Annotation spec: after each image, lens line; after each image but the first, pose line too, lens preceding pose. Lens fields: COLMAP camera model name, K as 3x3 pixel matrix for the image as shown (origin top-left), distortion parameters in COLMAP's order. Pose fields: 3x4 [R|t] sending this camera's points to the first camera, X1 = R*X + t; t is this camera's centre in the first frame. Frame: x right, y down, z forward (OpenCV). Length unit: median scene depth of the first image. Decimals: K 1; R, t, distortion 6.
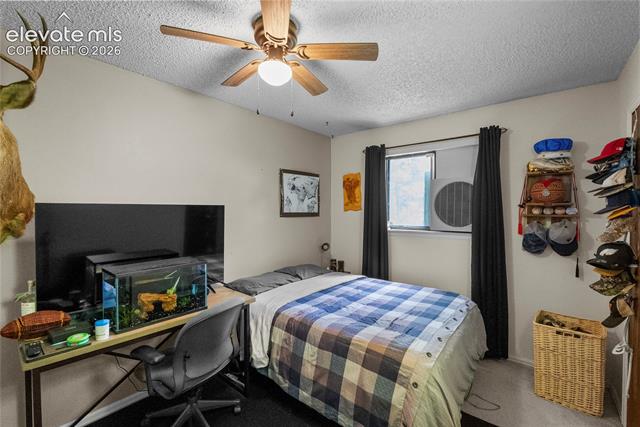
lens RADIAL K [[284.2, 0, 317.3], [0, 284.2, 215.1], [0, 0, 1]] dist [-0.000532, -0.000280]
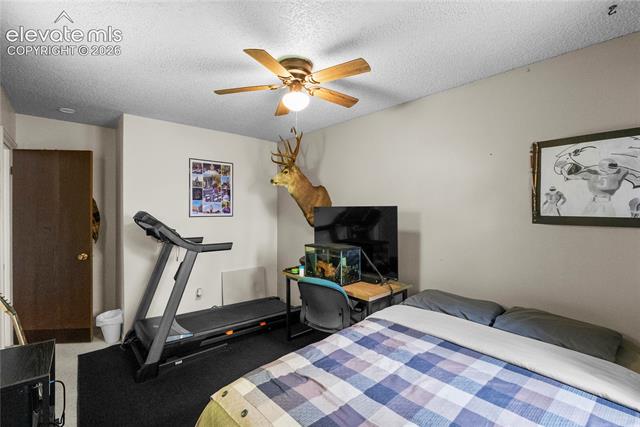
lens RADIAL K [[284.2, 0, 321.3], [0, 284.2, 212.7], [0, 0, 1]] dist [-0.000532, -0.000280]
pose [[-0.138185, 0.025292, -0.990083, 0.533407], [-0.014046, 0.999523, 0.027493, -0.025295], [0.990307, 0.017706, -0.137764, 0.639023]]
